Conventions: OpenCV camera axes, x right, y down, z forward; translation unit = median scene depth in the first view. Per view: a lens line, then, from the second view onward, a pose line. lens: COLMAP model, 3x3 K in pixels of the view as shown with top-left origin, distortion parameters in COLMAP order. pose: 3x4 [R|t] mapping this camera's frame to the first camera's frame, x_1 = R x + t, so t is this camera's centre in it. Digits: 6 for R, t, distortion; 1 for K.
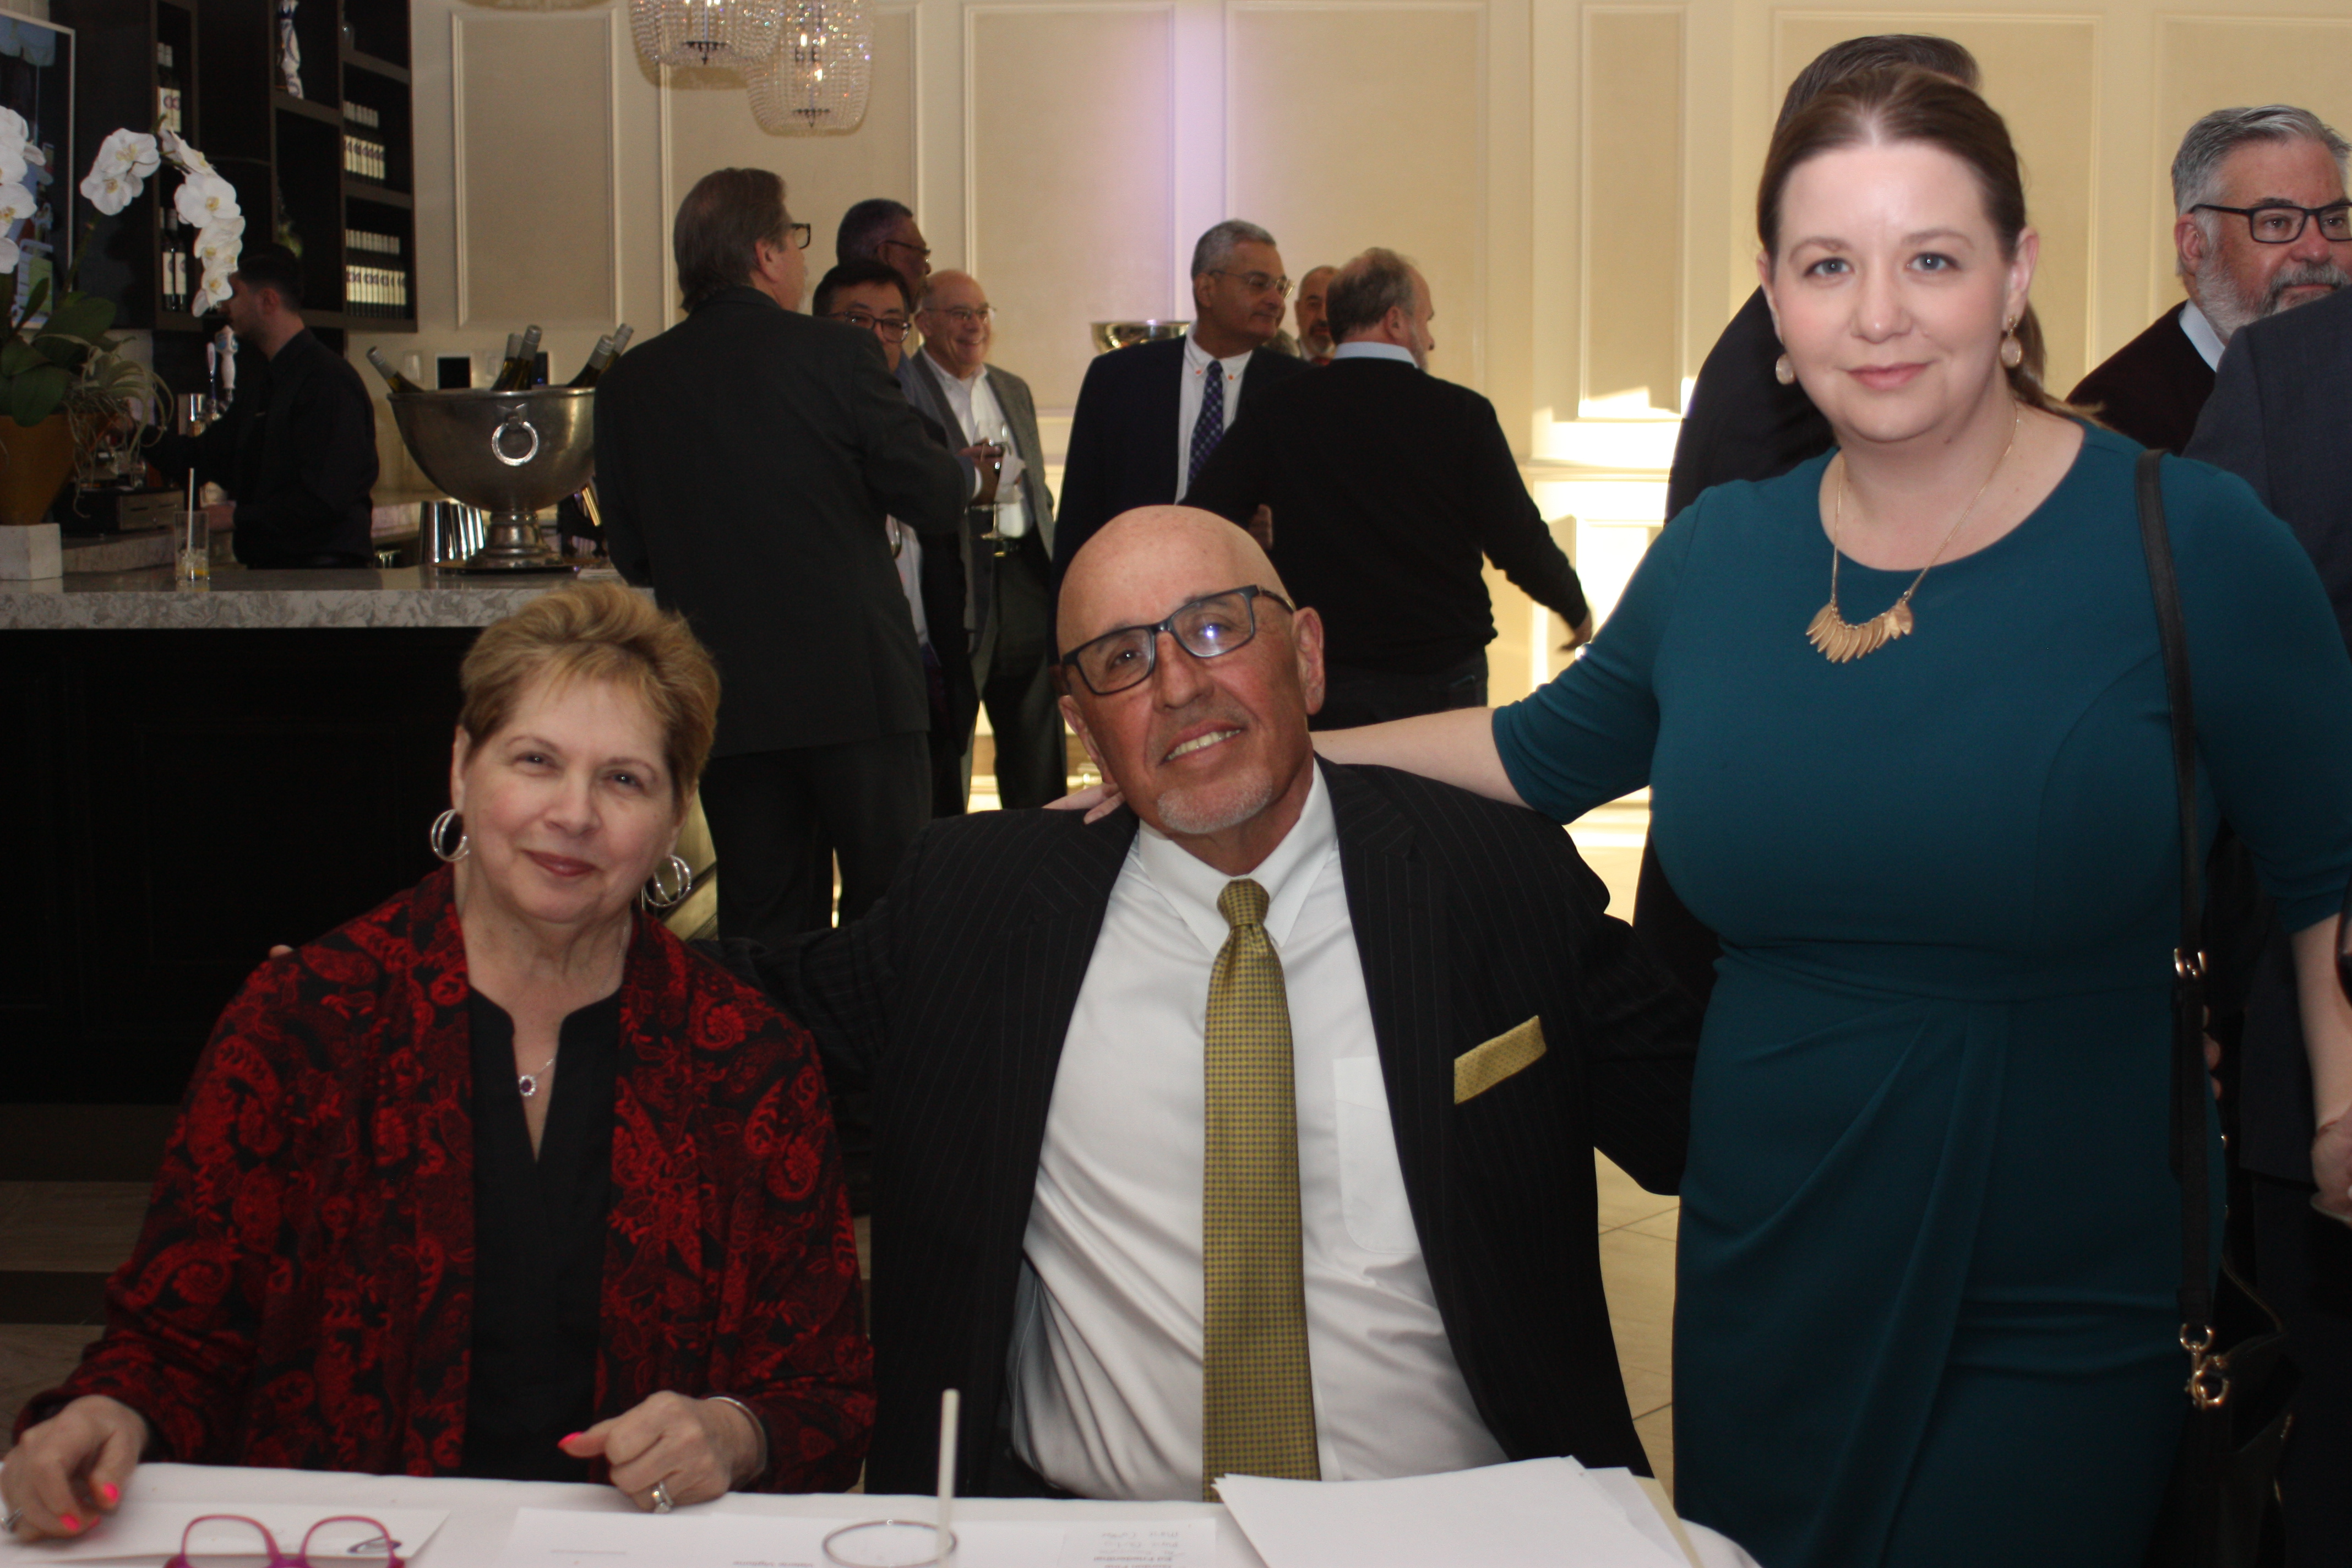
lens RADIAL K [[3794.6, 0, 1176.0], [0, 3794.6, 784.0], [0, 0, 1]] dist [-0.010139, 0.006544]
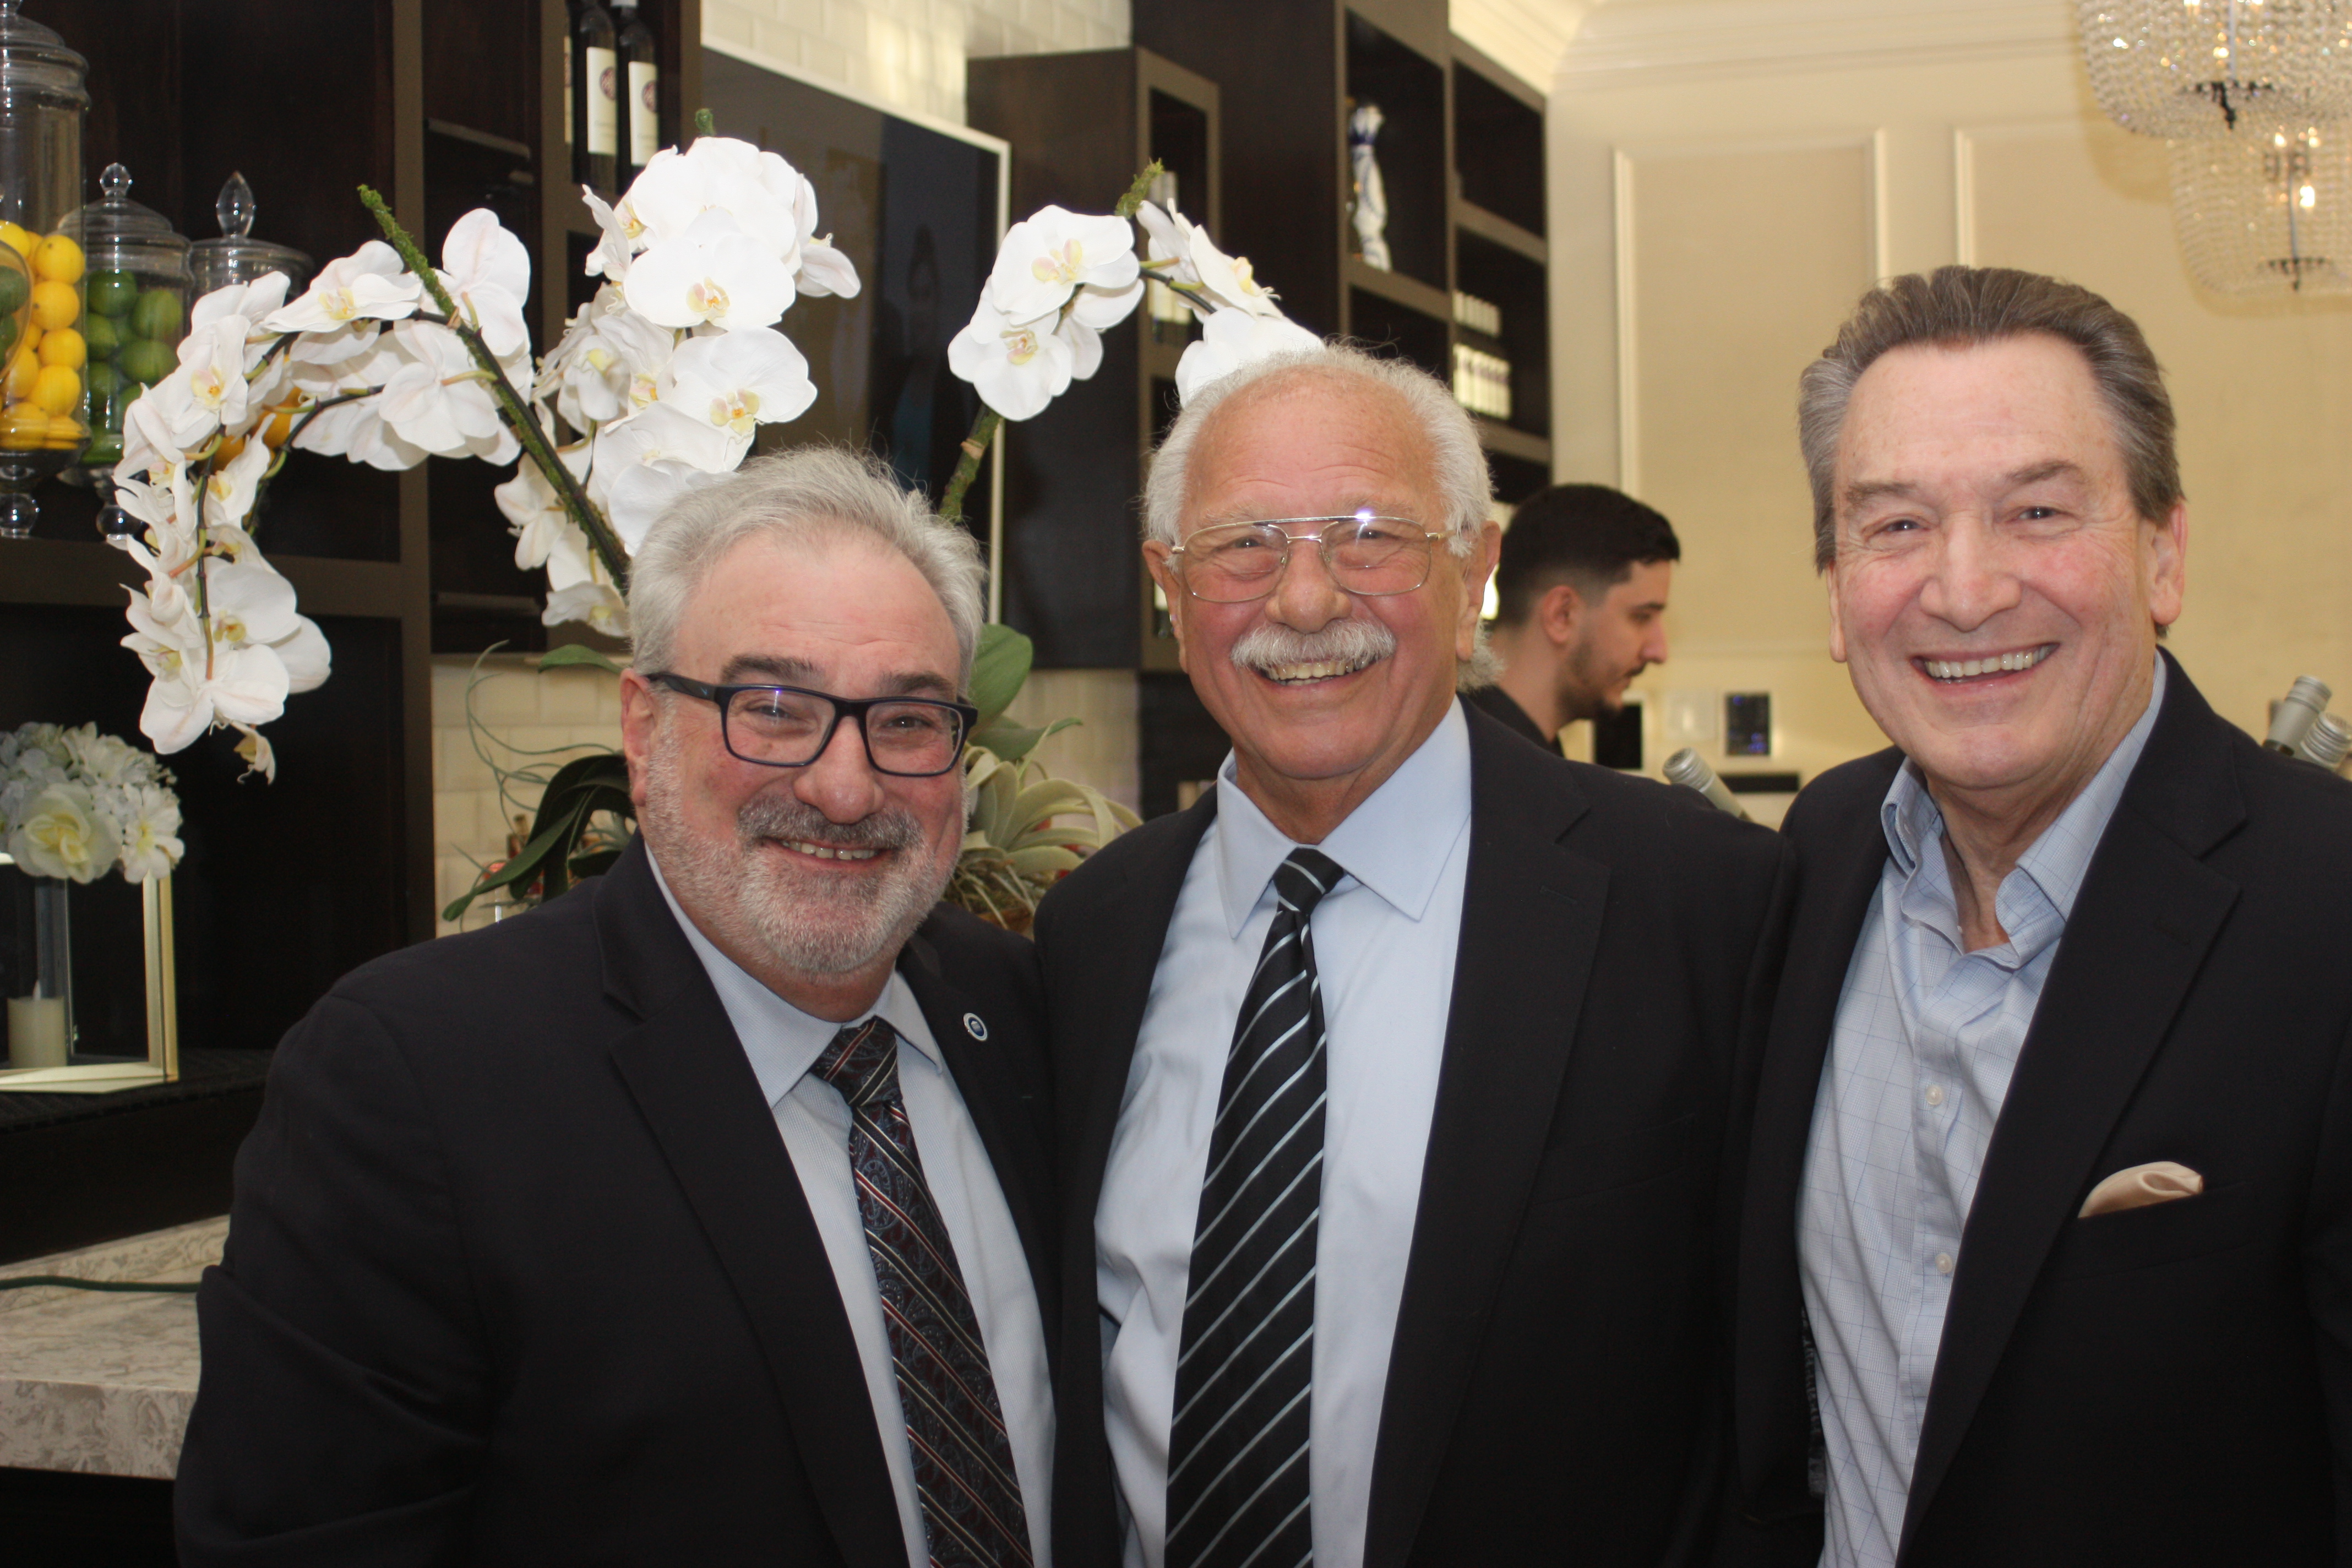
lens RADIAL K [[3795.8, 0, 1176.0], [0, 3795.8, 784.0], [0, 0, 1]] dist [0.005496, 0.007263]
pose [[0.967401, -0.003751, -0.253222, -0.161986], [-0.016134, 0.996946, -0.076403, -0.080764], [0.252736, 0.077998, 0.964386, 0.613475]]
